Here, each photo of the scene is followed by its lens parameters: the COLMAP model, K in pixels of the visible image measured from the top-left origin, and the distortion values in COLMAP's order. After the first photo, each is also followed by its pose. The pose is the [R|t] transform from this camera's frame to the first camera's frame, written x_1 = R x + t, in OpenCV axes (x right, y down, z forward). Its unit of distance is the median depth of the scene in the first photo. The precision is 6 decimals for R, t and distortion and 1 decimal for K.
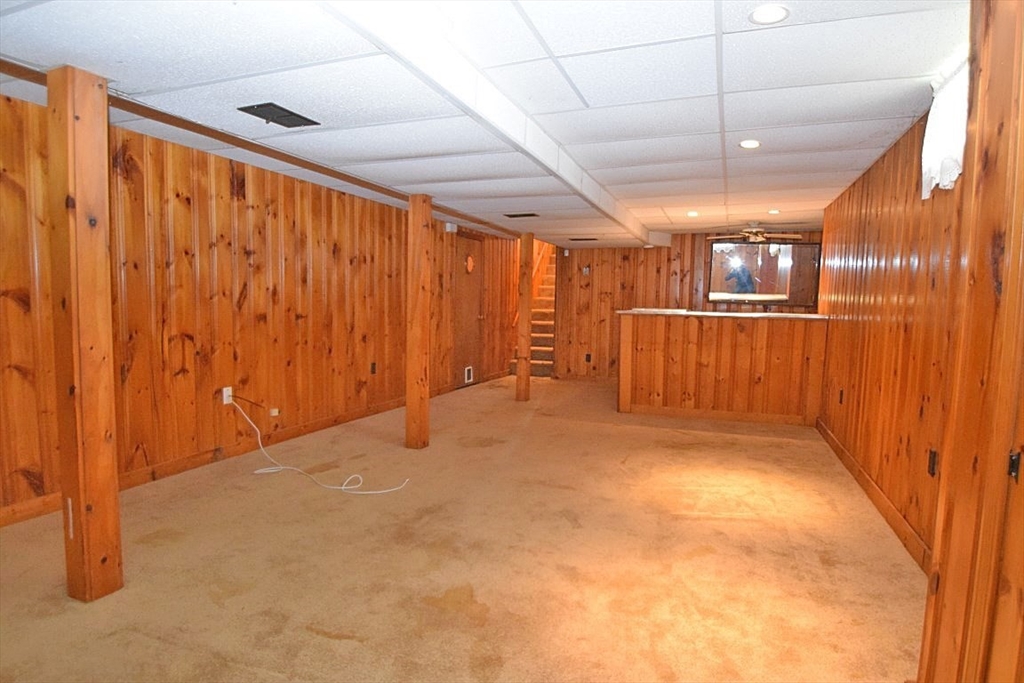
lens RADIAL K [[575.0, 0, 512.8], [0, 575.0, 352.0], [0, 0, 1]] dist [-0.022003, -0.000883]
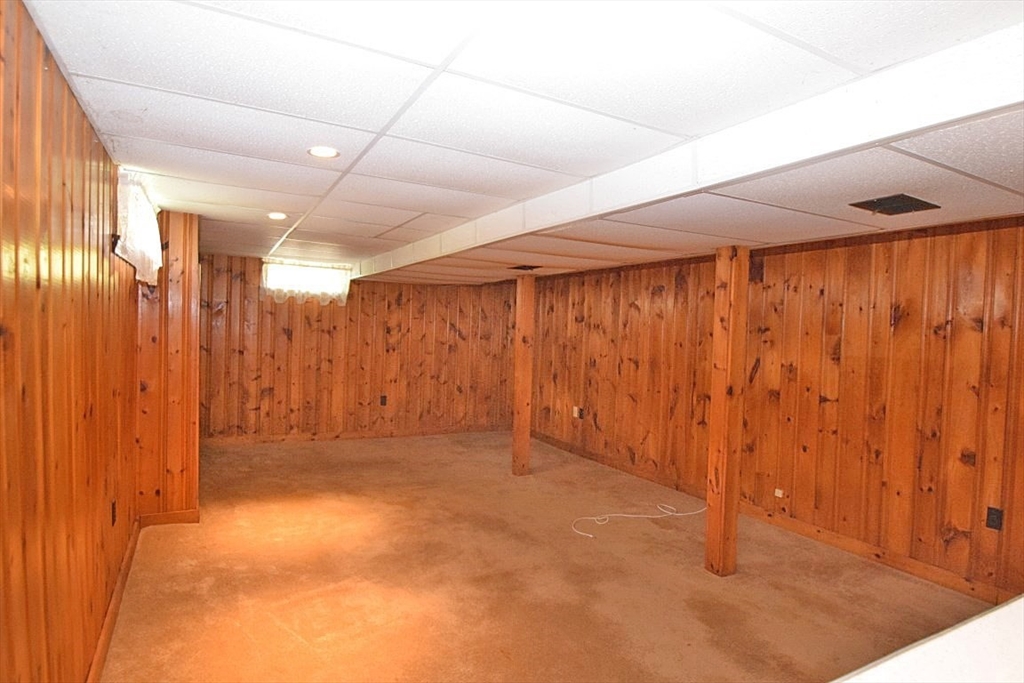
lens RADIAL K [[575.0, 0, 512.8], [0, 575.0, 352.0], [0, 0, 1]] dist [-0.022003, -0.000883]
pose [[-0.647326, -0.004269, -0.762201, 0.653959], [-0.108727, 0.990275, 0.086794, -0.176288], [0.754418, 0.139056, -0.641496, 1.342607]]
